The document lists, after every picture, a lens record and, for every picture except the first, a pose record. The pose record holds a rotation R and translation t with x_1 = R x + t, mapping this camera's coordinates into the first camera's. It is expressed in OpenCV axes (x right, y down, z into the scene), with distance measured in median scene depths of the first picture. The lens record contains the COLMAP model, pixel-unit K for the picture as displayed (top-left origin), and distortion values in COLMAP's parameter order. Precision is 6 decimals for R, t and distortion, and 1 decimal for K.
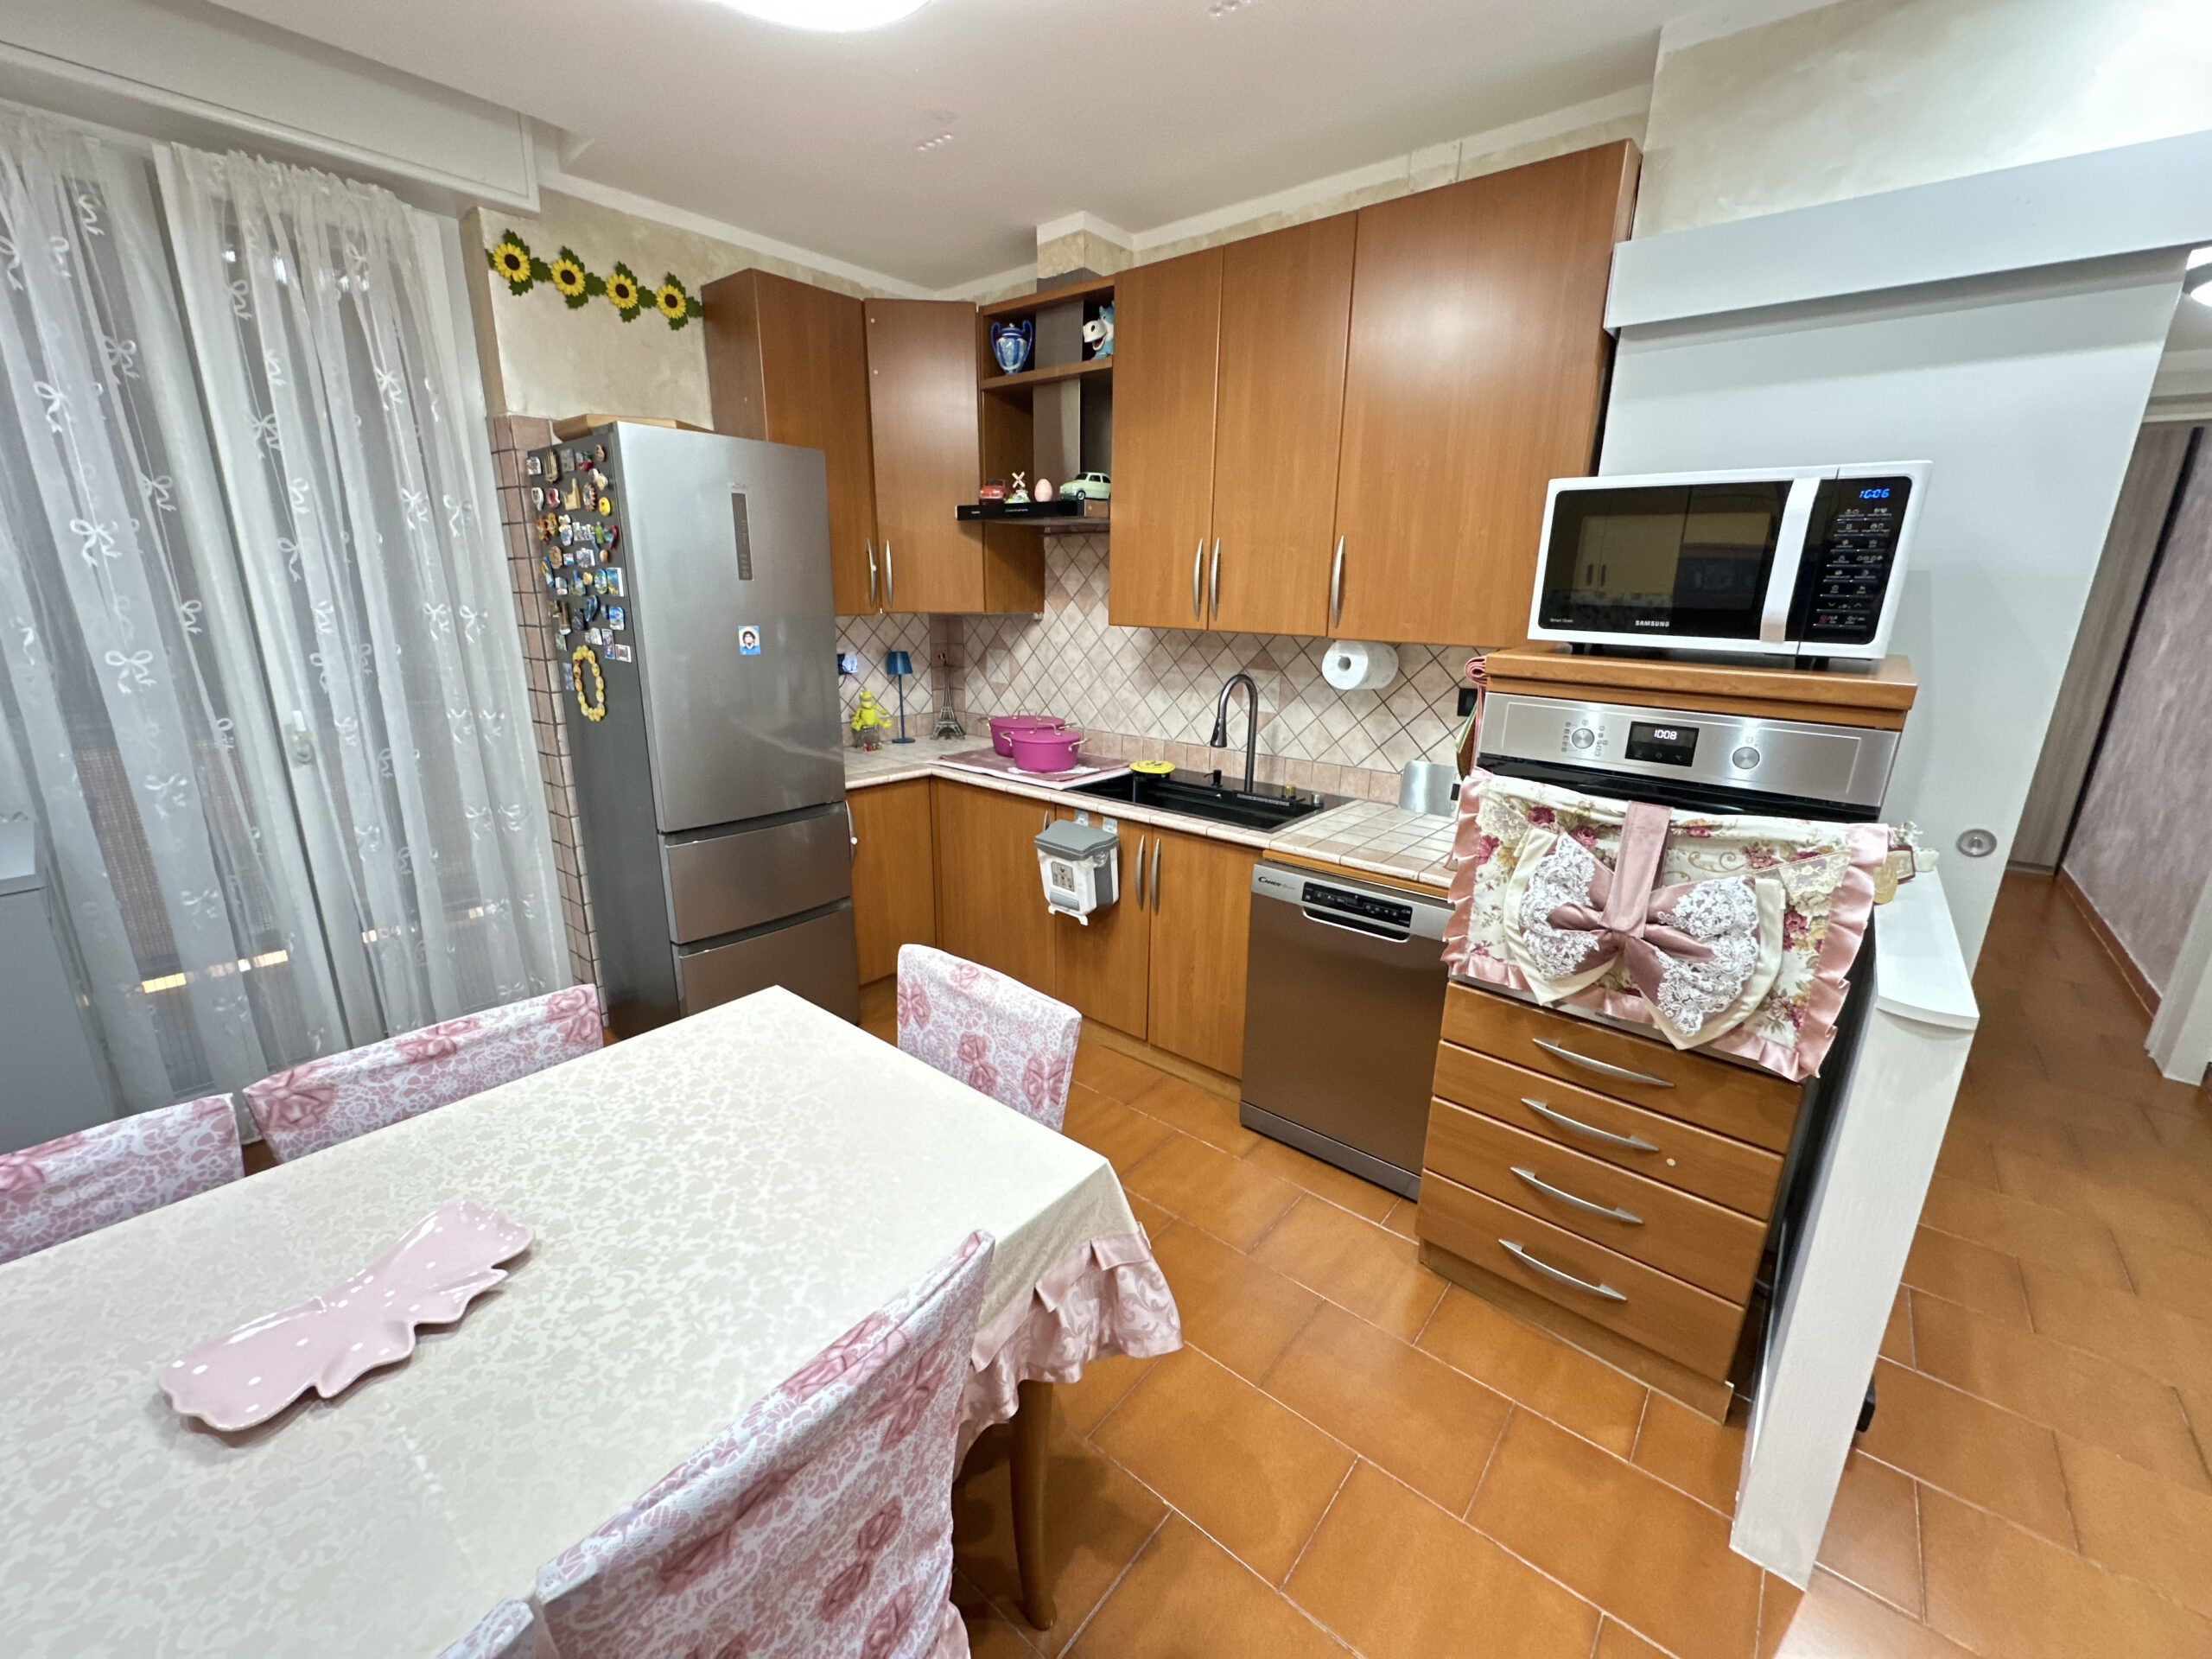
lens RADIAL K [[883.1, 0, 1103.8], [0, 883.1, 826.4], [0, 0, 1]] dist [-0.005659, 0.000853]
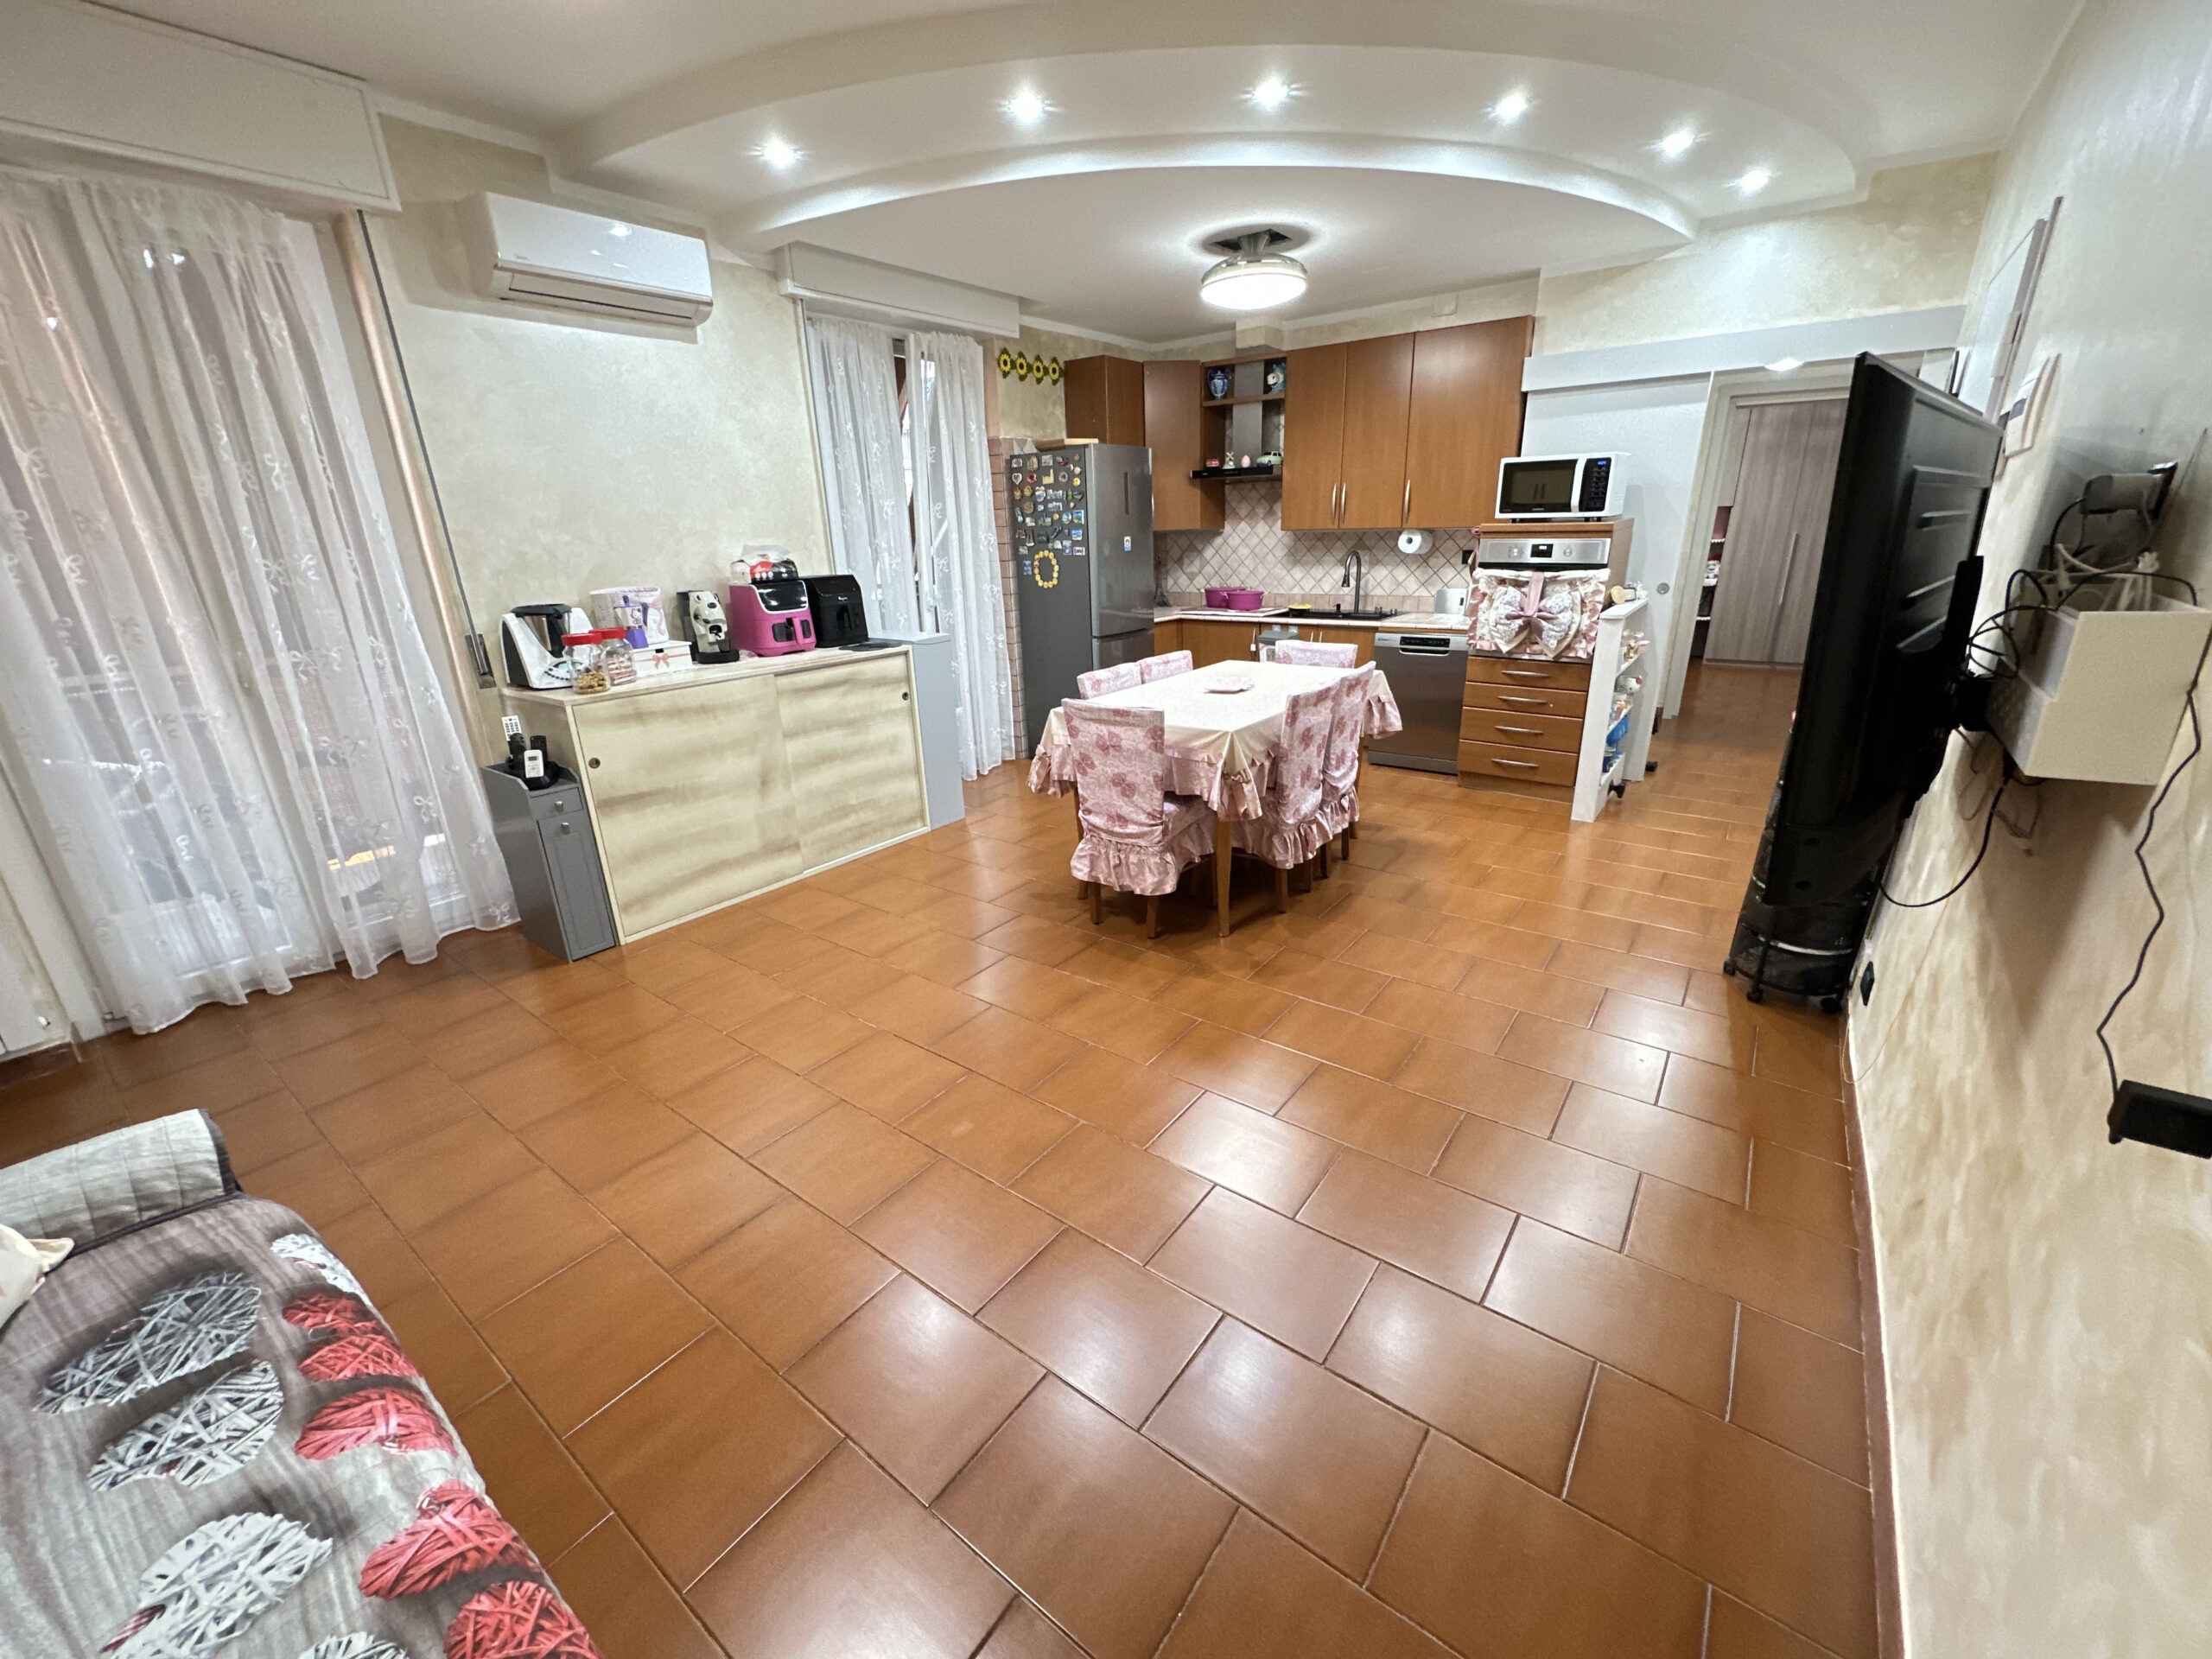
lens RADIAL K [[883.1, 0, 1100.3], [0, 883.1, 825.3], [0, 0, 1]] dist [-0.005659, 0.000853]
pose [[0.997960, -0.058085, 0.026512, -0.529743], [0.056311, 0.996401, 0.063365, 0.301525], [-0.030097, -0.061743, 0.997638, -1.066074]]
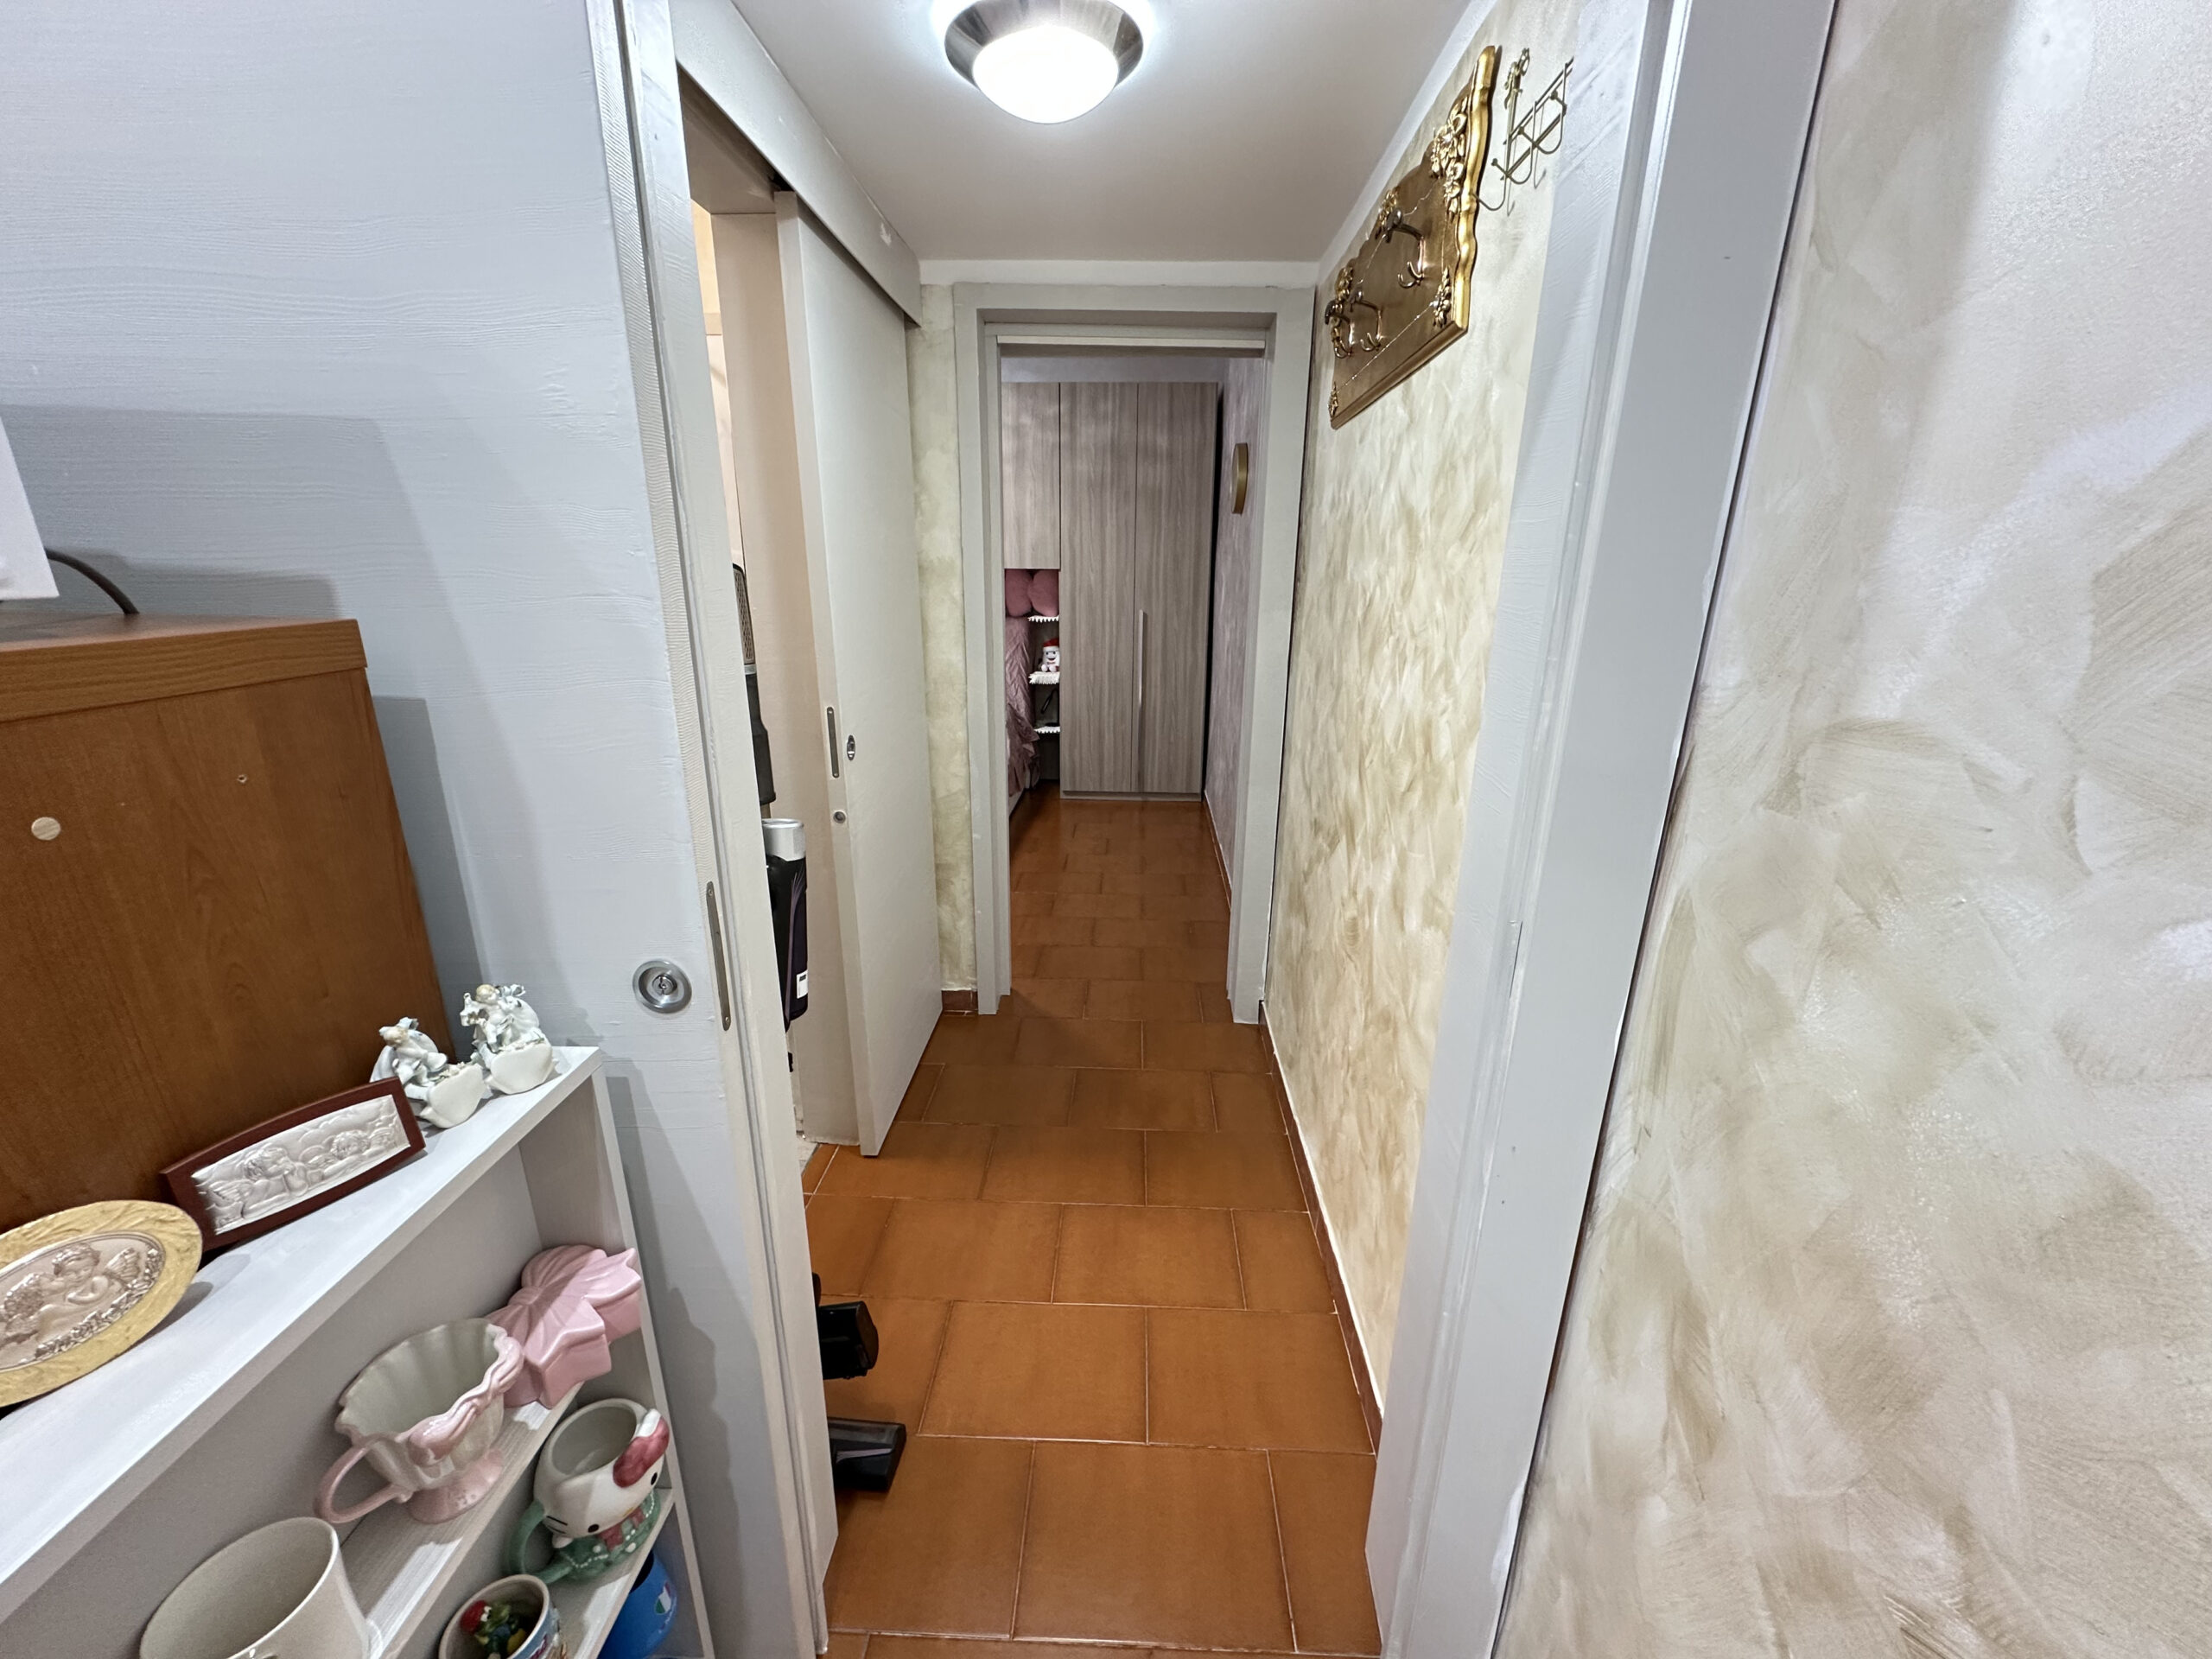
lens RADIAL K [[883.1, 0, 1107.6], [0, 883.1, 838.1], [0, 0, 1]] dist [-0.005659, 0.000853]
pose [[0.785963, -0.192277, 0.587615, 0.565595], [0.169785, 0.980997, 0.093901, -0.046406], [-0.594504, 0.025966, 0.803673, 0.282597]]
